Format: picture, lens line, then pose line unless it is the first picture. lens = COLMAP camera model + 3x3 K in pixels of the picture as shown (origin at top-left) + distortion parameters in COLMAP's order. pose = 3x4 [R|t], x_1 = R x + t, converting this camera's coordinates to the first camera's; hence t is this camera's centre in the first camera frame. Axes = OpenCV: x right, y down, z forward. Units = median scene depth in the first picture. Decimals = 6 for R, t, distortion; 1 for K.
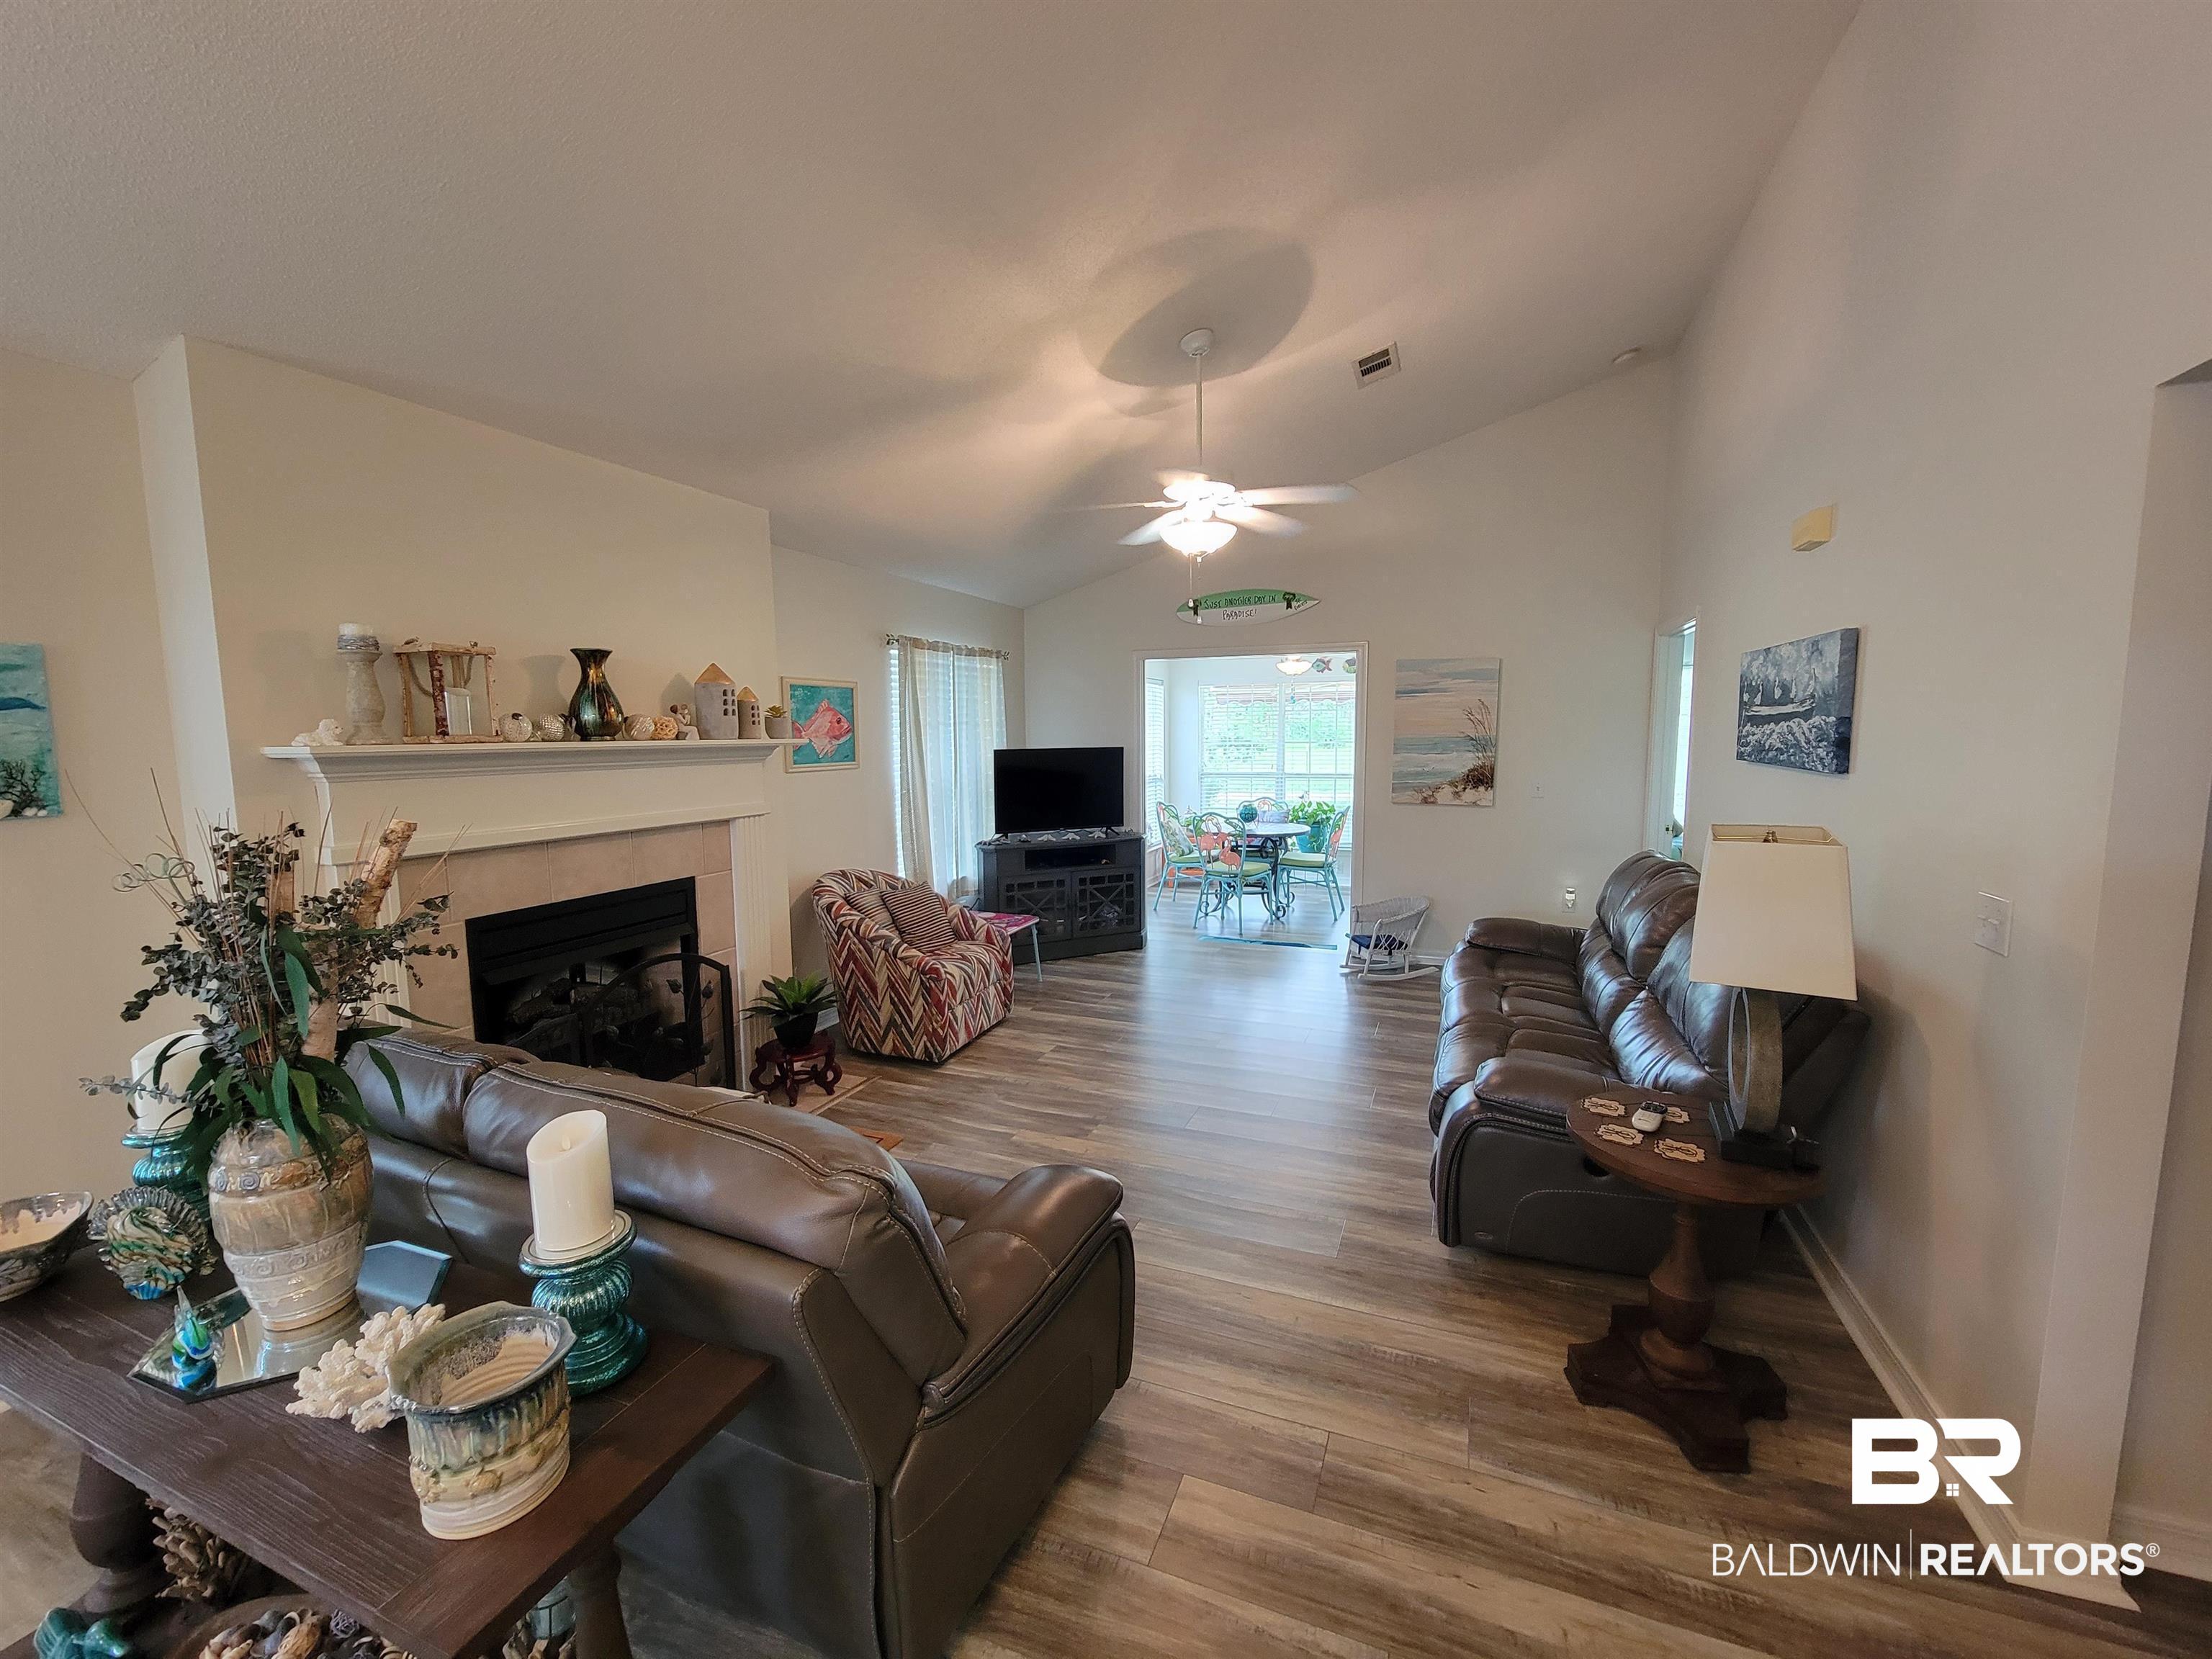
lens RADIAL K [[908.0, 0, 1108.8], [0, 908.0, 831.5], [0, 0, 1]] dist [-0.001023, -0.002120]
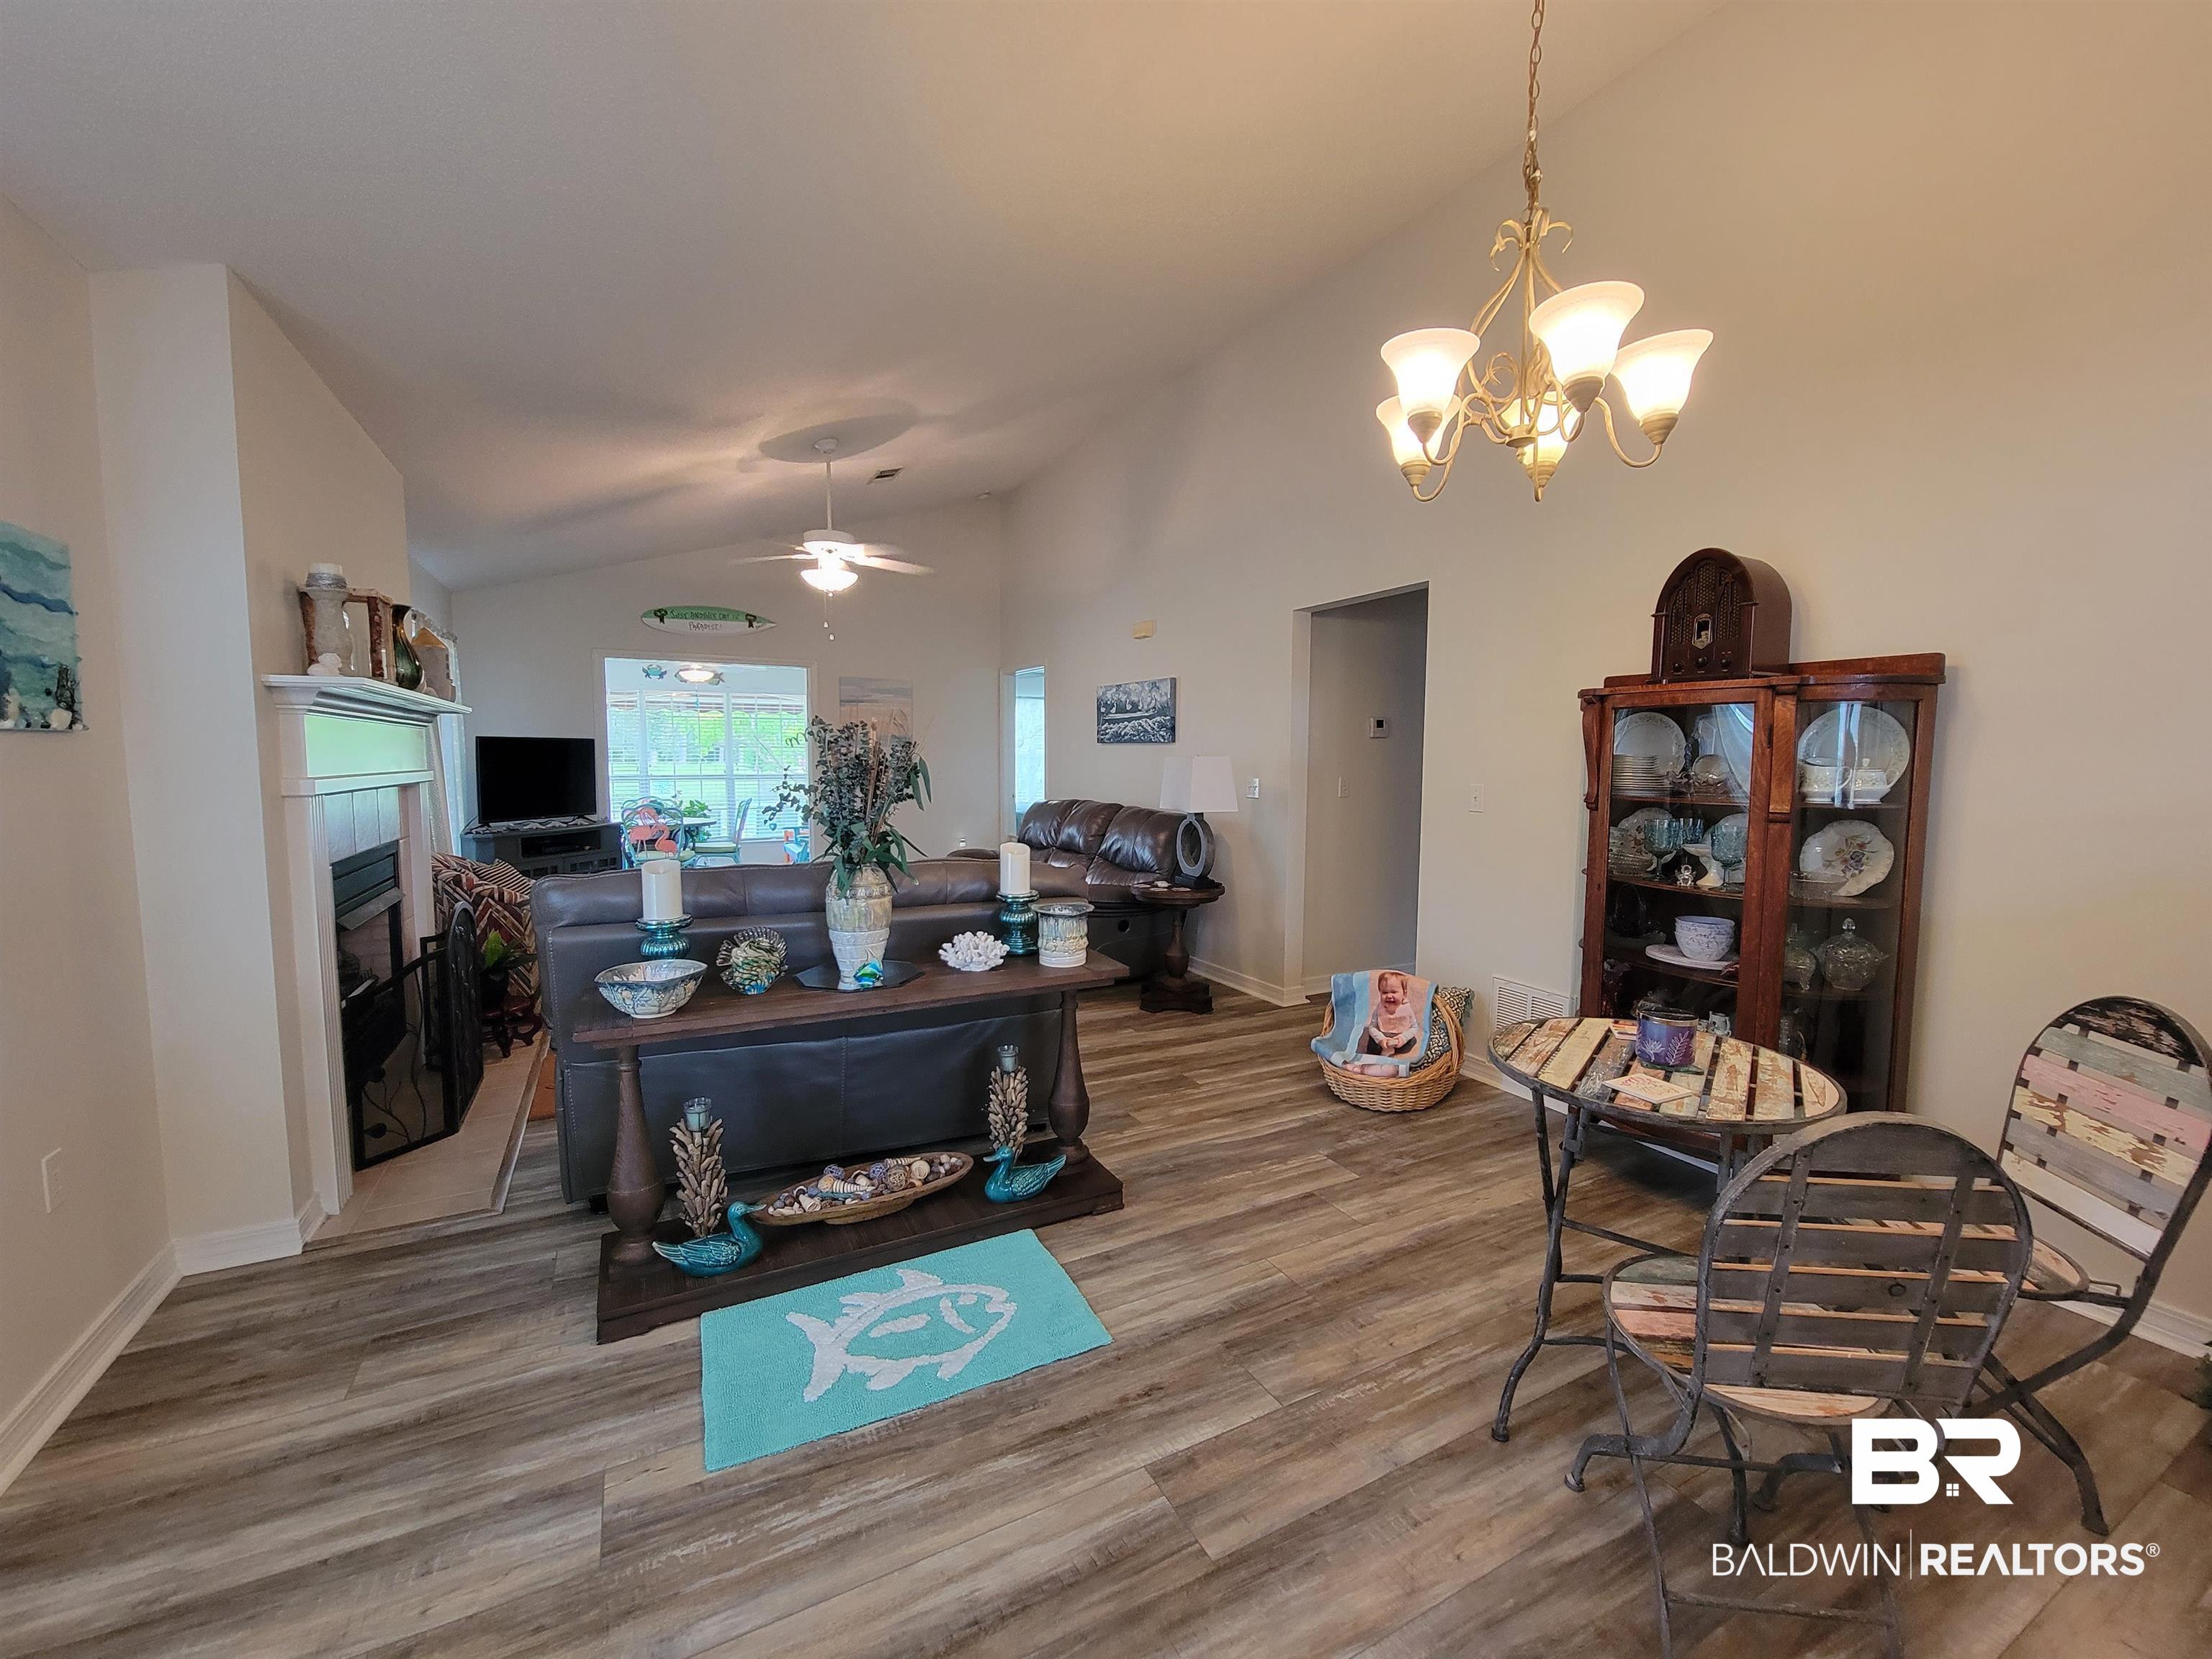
lens RADIAL K [[908.0, 0, 1108.8], [0, 908.0, 831.5], [0, 0, 1]] dist [-0.001023, -0.002120]
pose [[0.651941, -0.052013, 0.756484, -0.758527], [0.073807, 0.997260, 0.004961, 0.100847], [-0.754669, 0.052599, 0.653994, -0.252083]]
